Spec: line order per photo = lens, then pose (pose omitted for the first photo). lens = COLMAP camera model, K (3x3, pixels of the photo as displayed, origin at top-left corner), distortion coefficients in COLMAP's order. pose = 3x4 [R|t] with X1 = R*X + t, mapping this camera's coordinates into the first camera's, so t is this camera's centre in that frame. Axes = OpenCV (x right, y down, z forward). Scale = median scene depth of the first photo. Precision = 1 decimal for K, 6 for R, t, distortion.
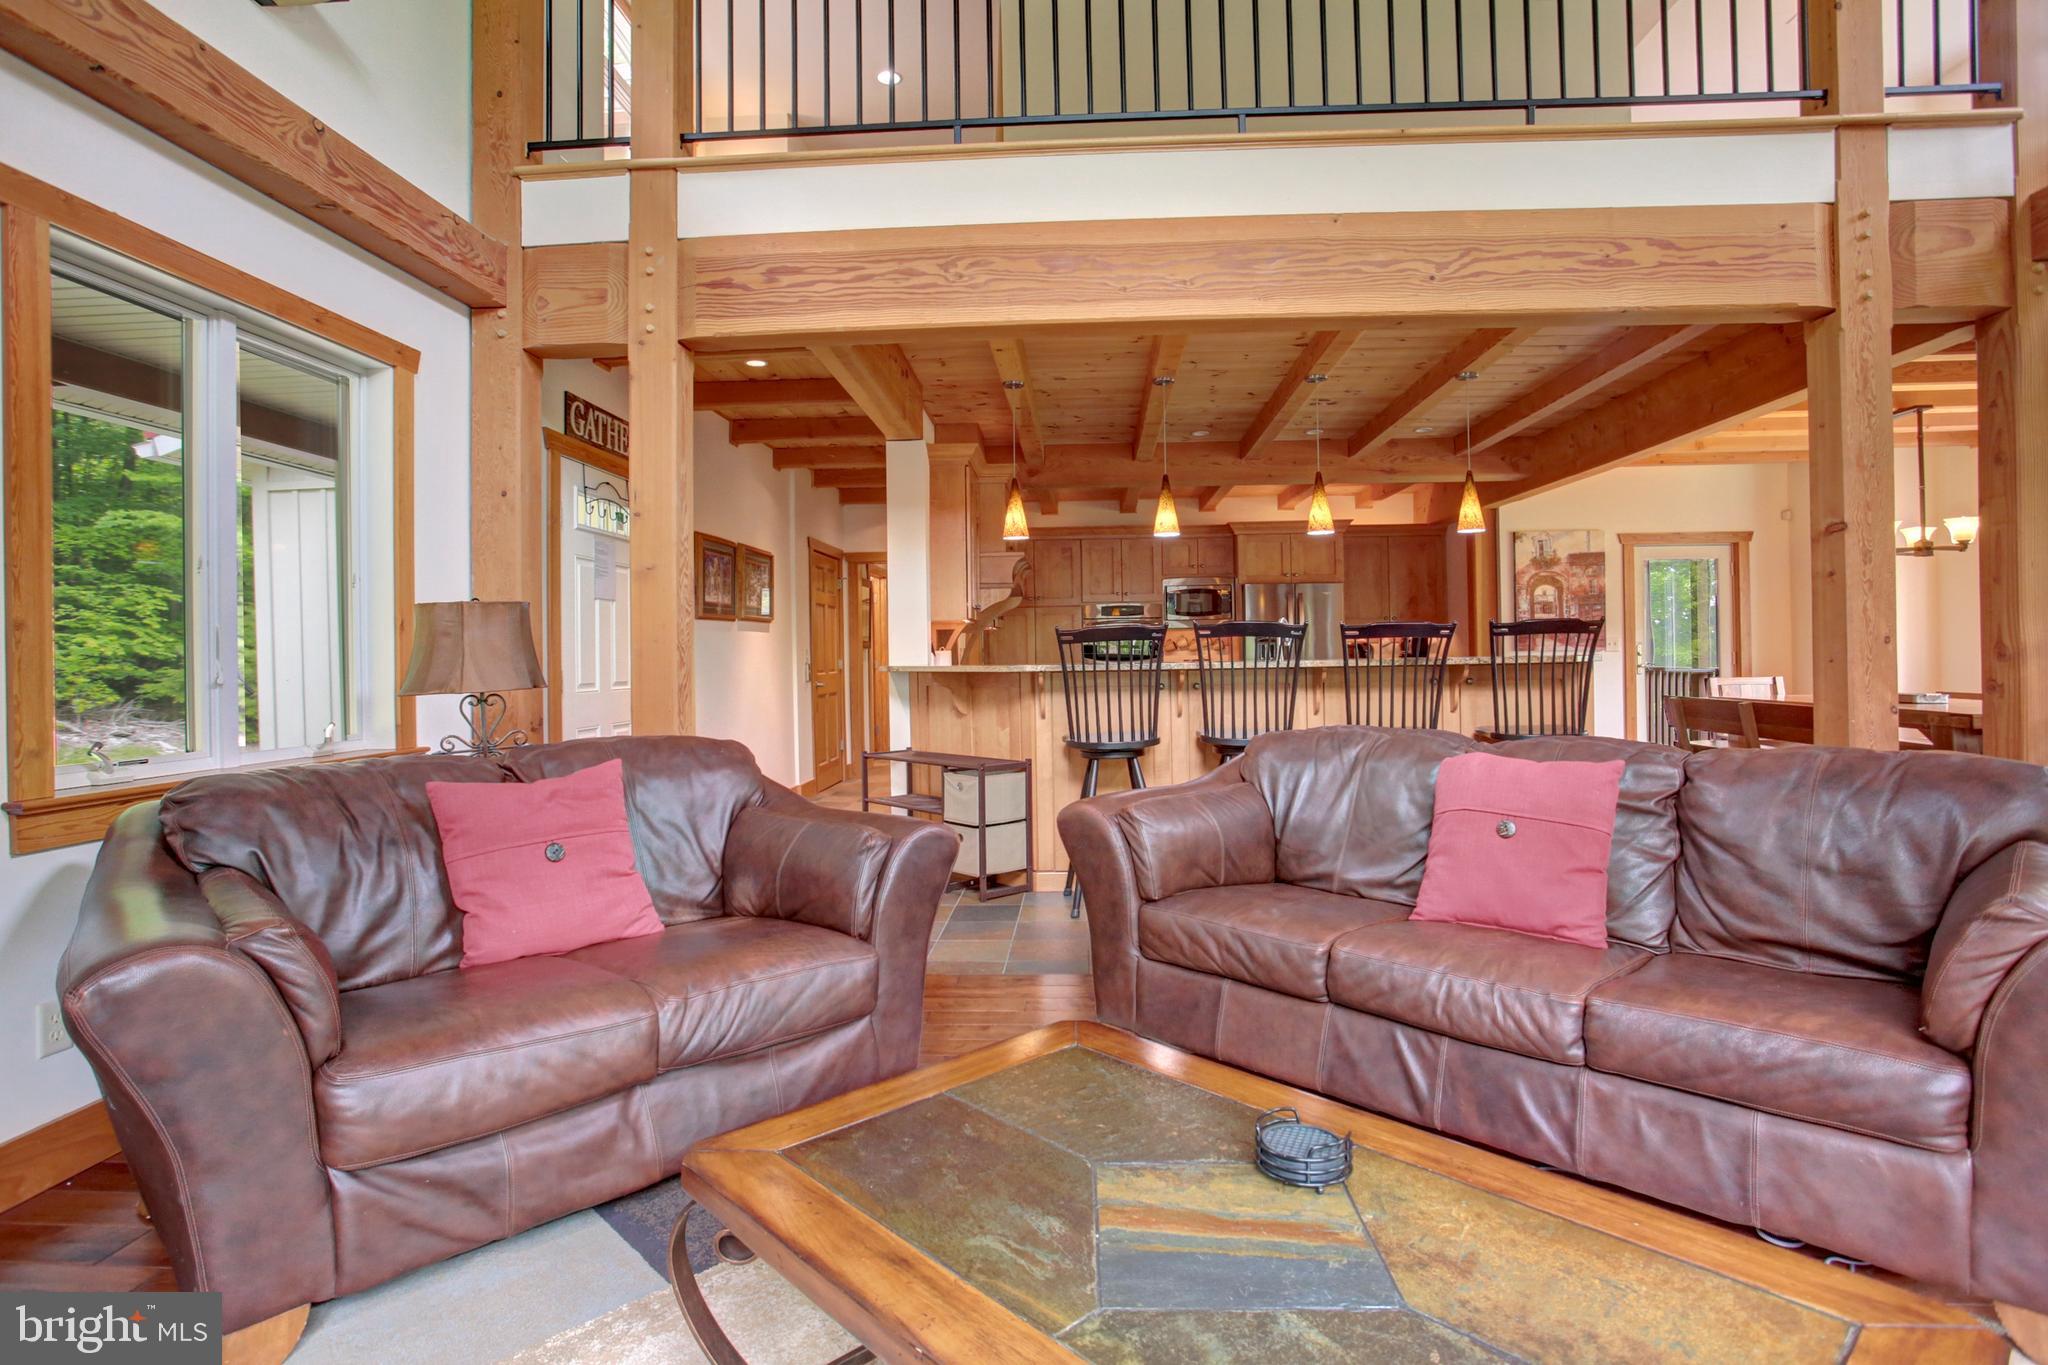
lens RADIAL K [[1053.2, 0, 1039.4], [0, 1053.2, 651.9], [0, 0, 1]] dist [-0.035884, 0.011784]
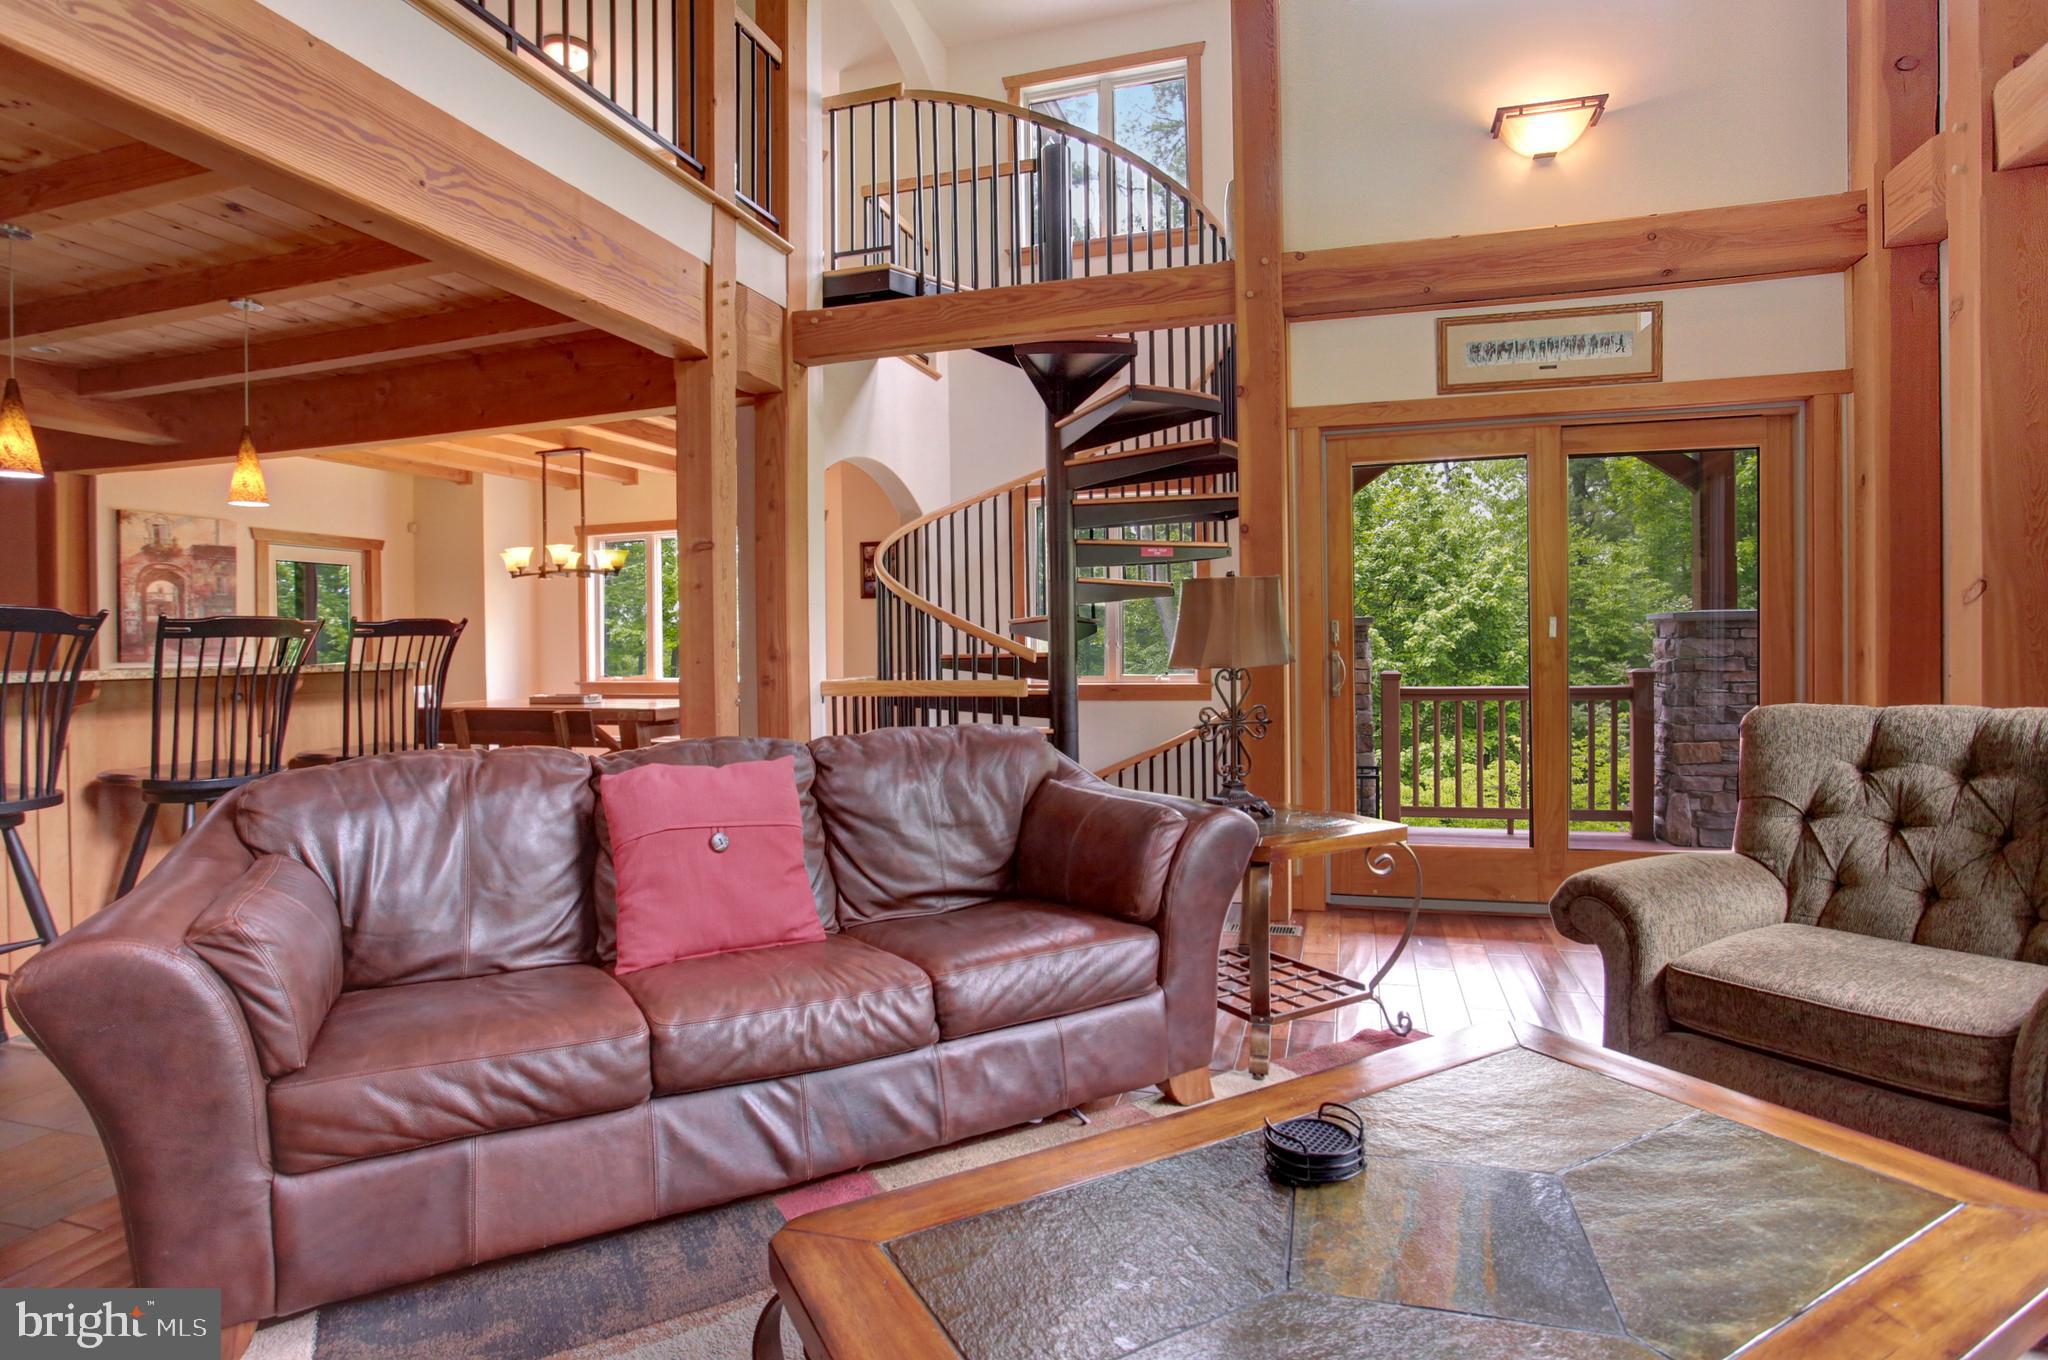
lens RADIAL K [[1053.2, 0, 1027.9], [0, 1053.2, 652.5], [0, 0, 1]] dist [-0.035884, 0.011784]
pose [[0.267207, 0.004062, 0.963631, -0.255596], [0.009724, 0.999929, -0.006912, 0.009086], [-0.963590, 0.011217, 0.267148, 0.343989]]
